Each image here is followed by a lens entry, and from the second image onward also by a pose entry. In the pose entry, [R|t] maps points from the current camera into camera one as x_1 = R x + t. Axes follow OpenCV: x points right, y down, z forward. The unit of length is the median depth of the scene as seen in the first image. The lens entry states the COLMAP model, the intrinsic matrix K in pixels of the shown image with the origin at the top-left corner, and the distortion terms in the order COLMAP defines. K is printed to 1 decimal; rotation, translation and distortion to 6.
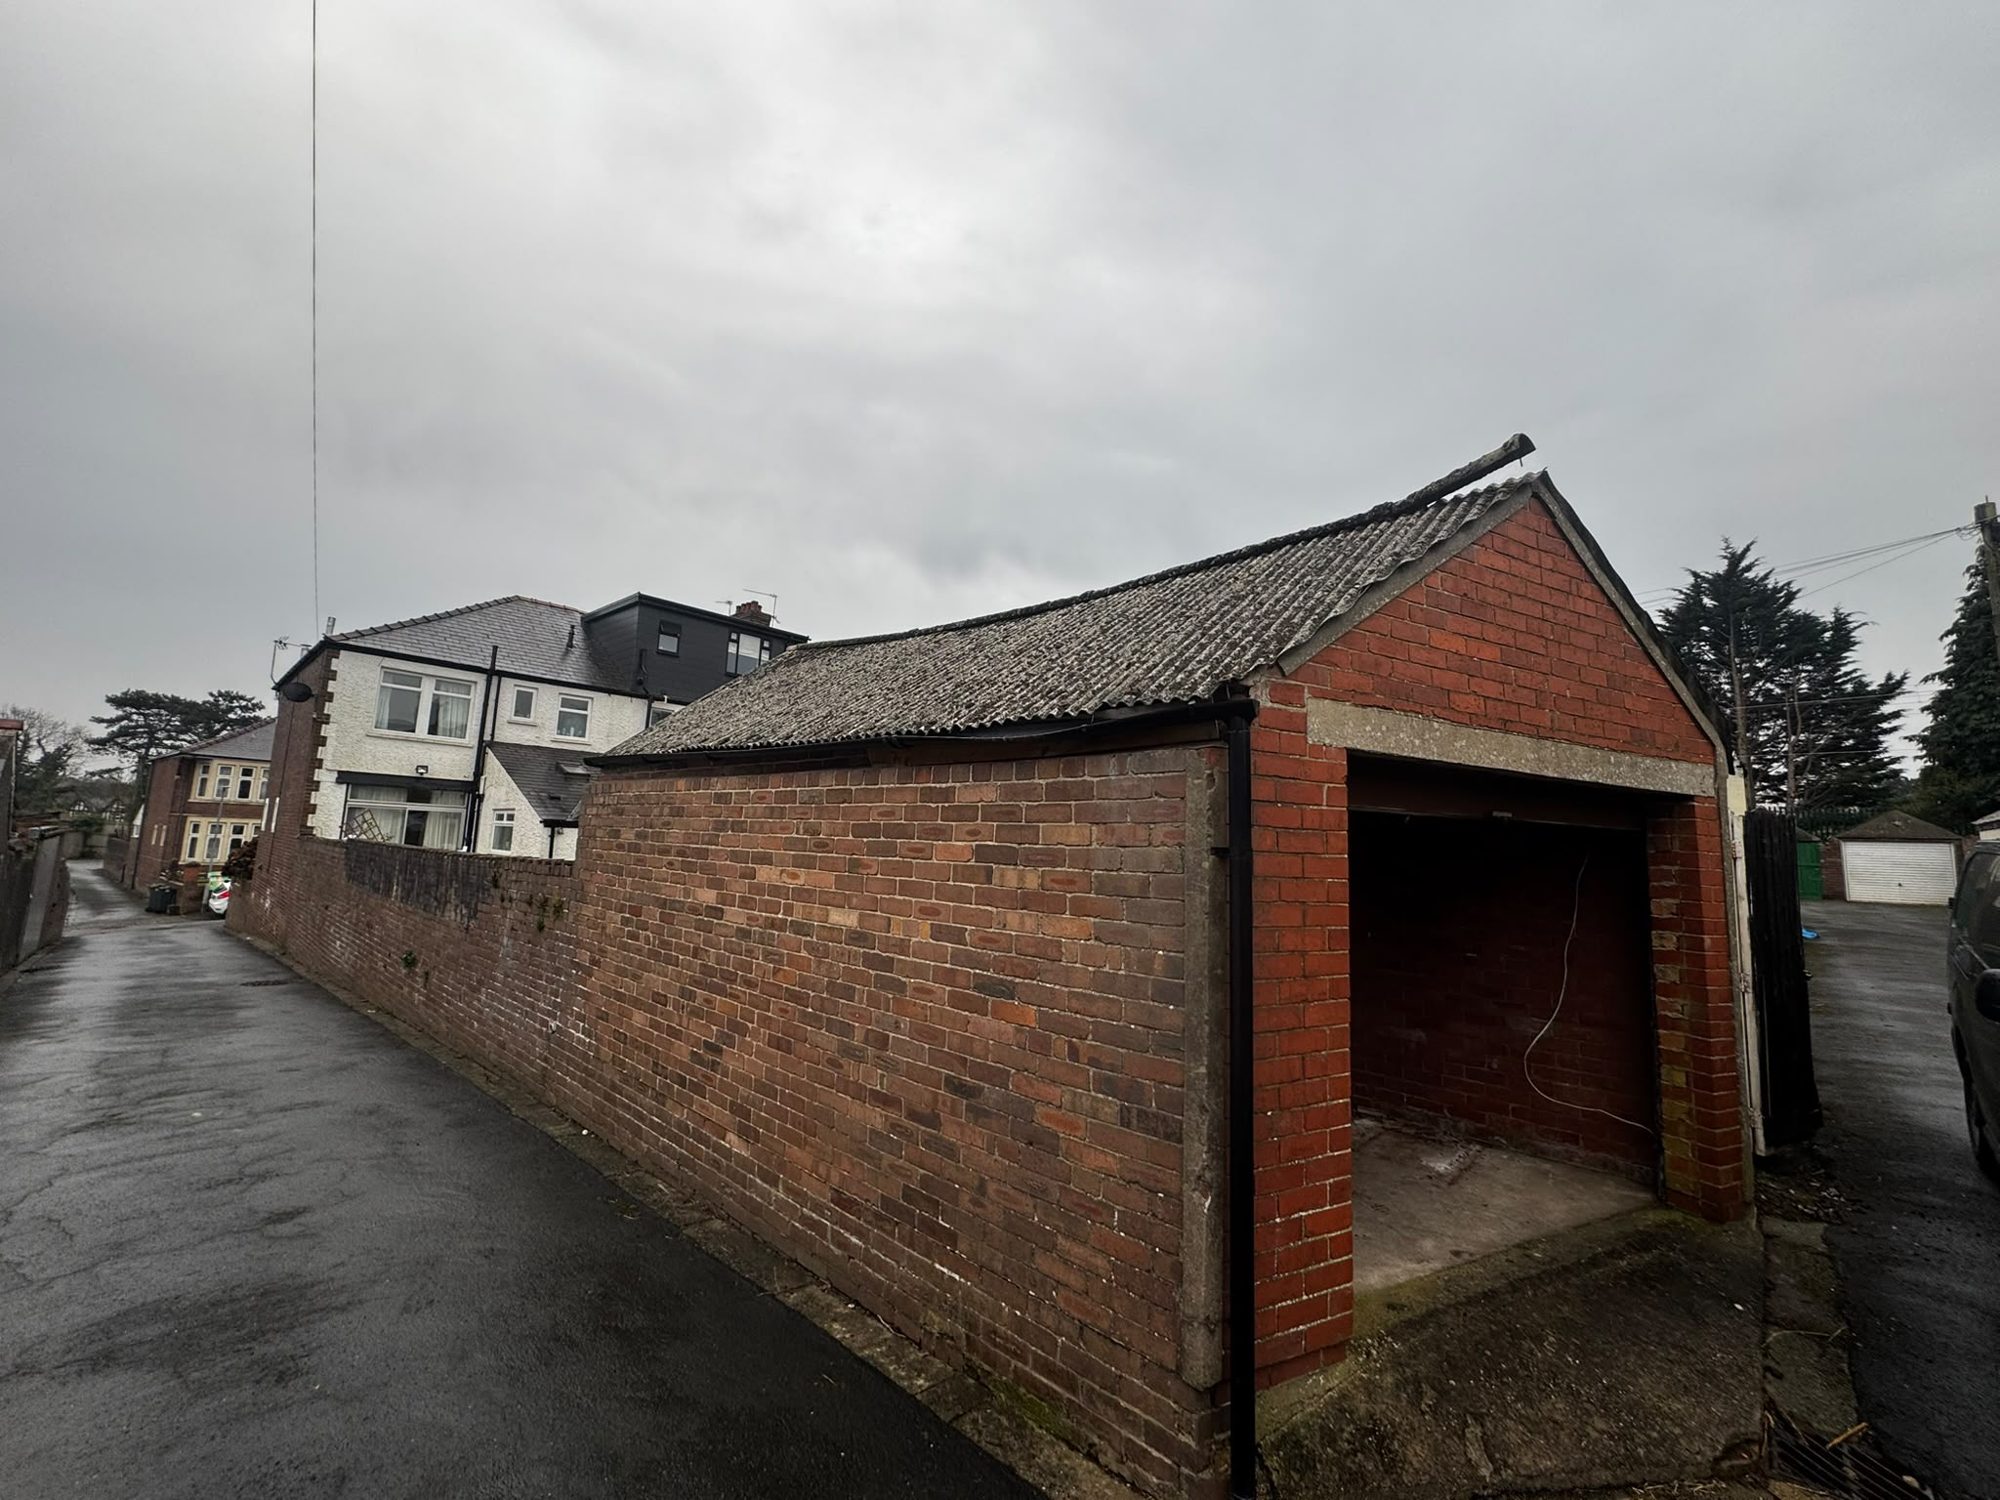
lens RADIAL K [[795.2, 0, 994.7], [0, 795.2, 750.2], [0, 0, 1]] dist [-0.001618, 0.000045]
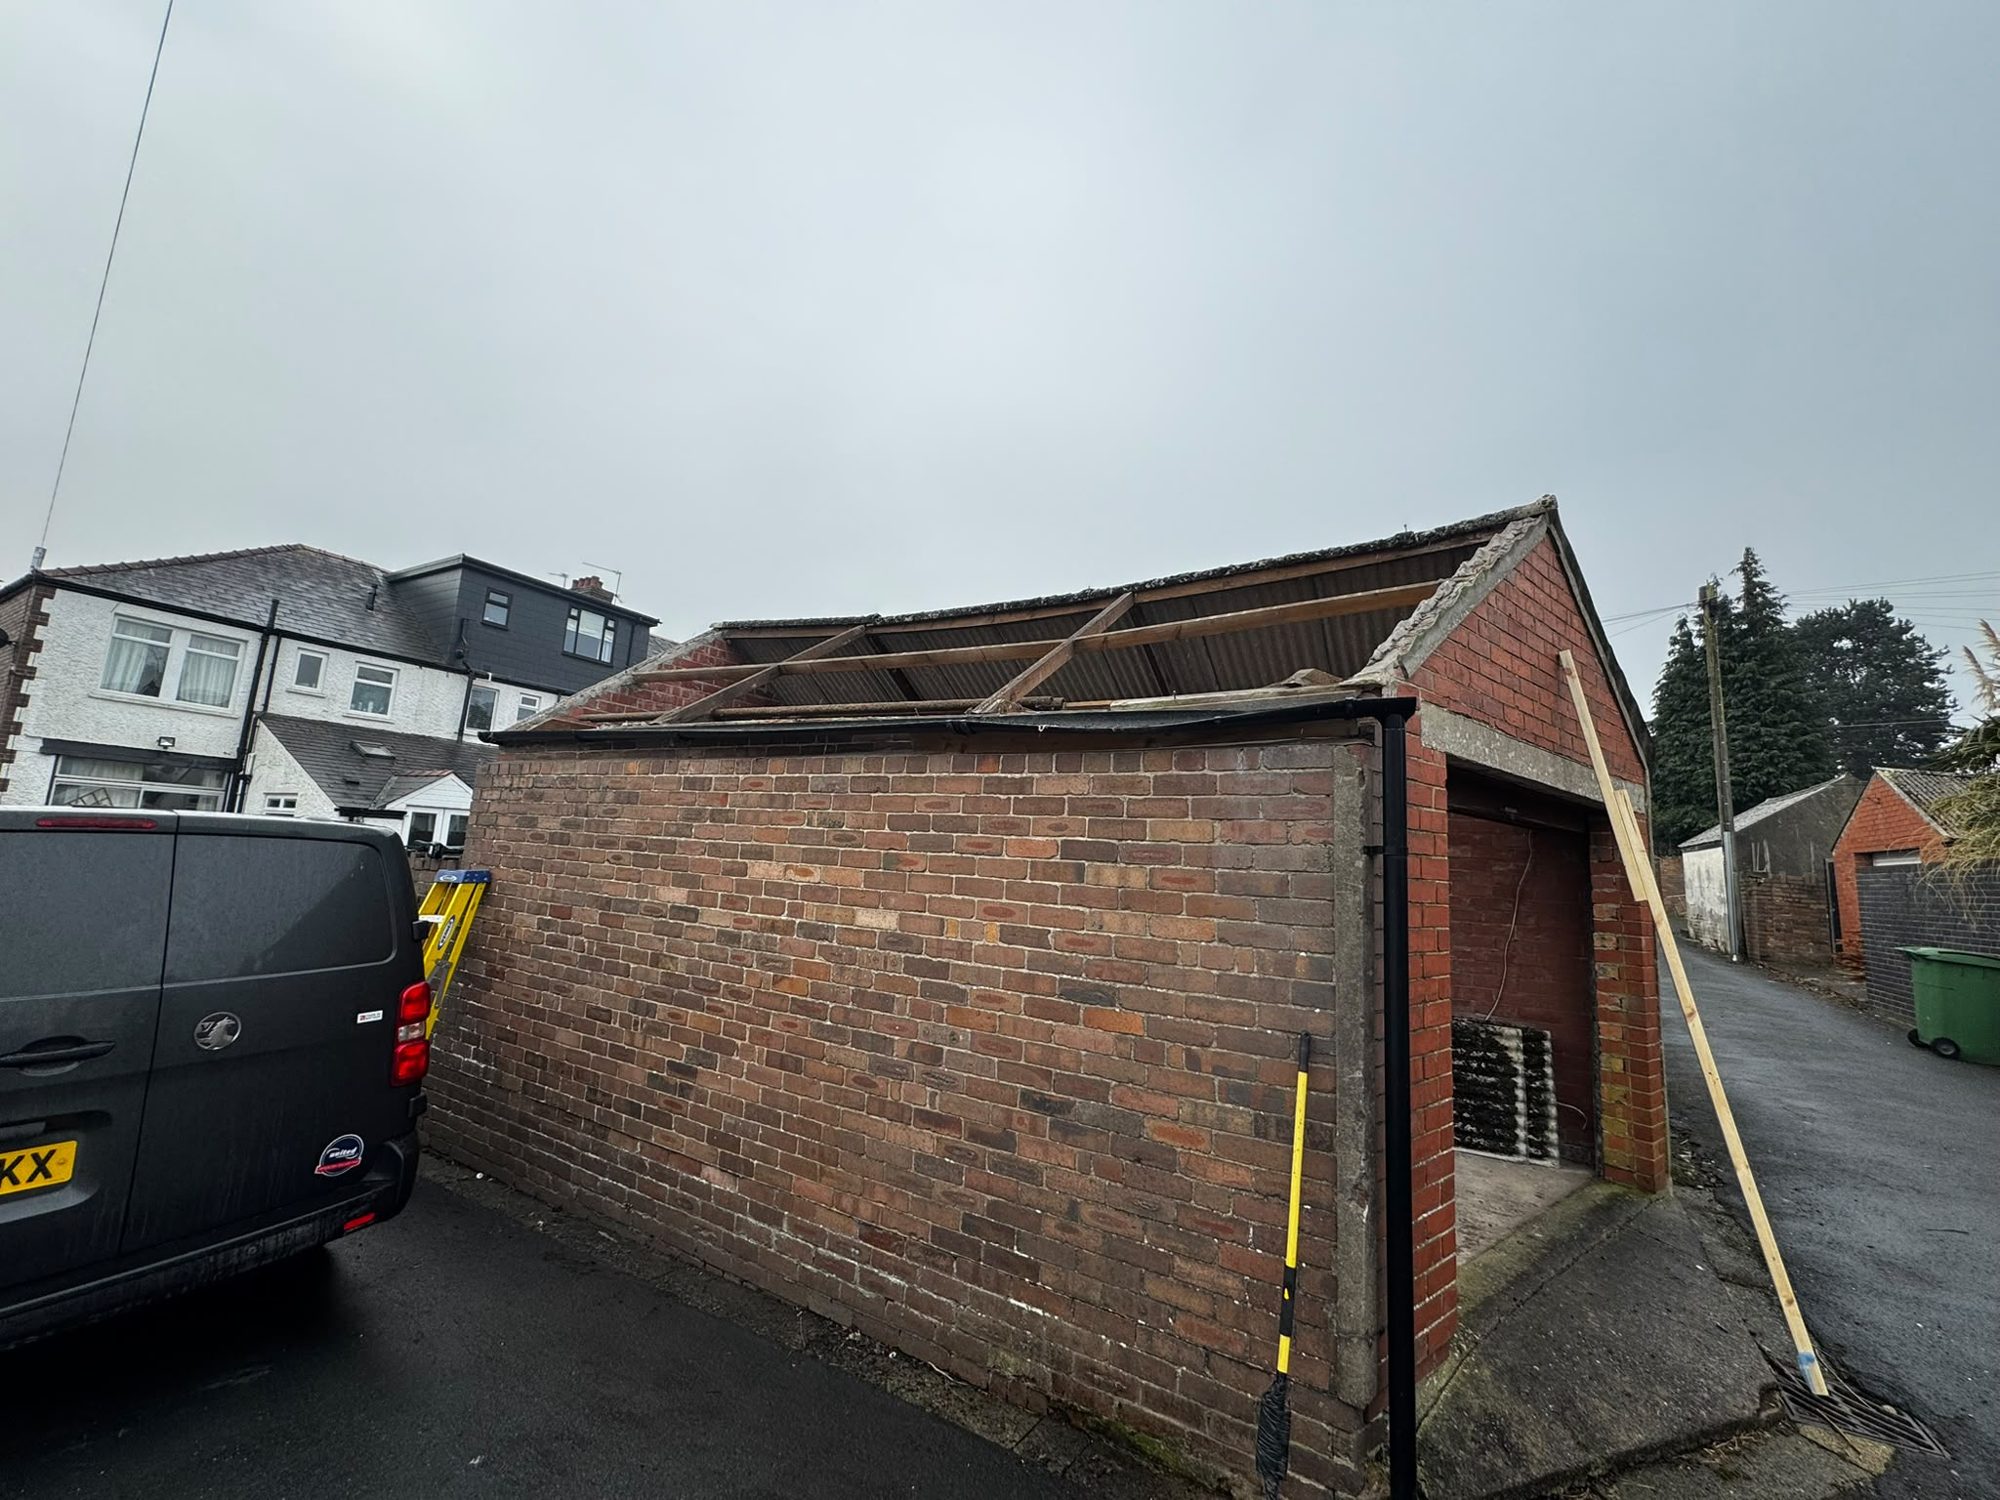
lens RADIAL K [[795.2, 0, 1002.6], [0, 795.2, 748.7], [0, 0, 1]] dist [-0.001618, 0.000045]
pose [[0.977221, 0.046008, 0.207177, -0.235718], [-0.044163, 0.998933, -0.013524, 0.022417], [-0.207579, 0.004066, 0.978210, 0.084475]]
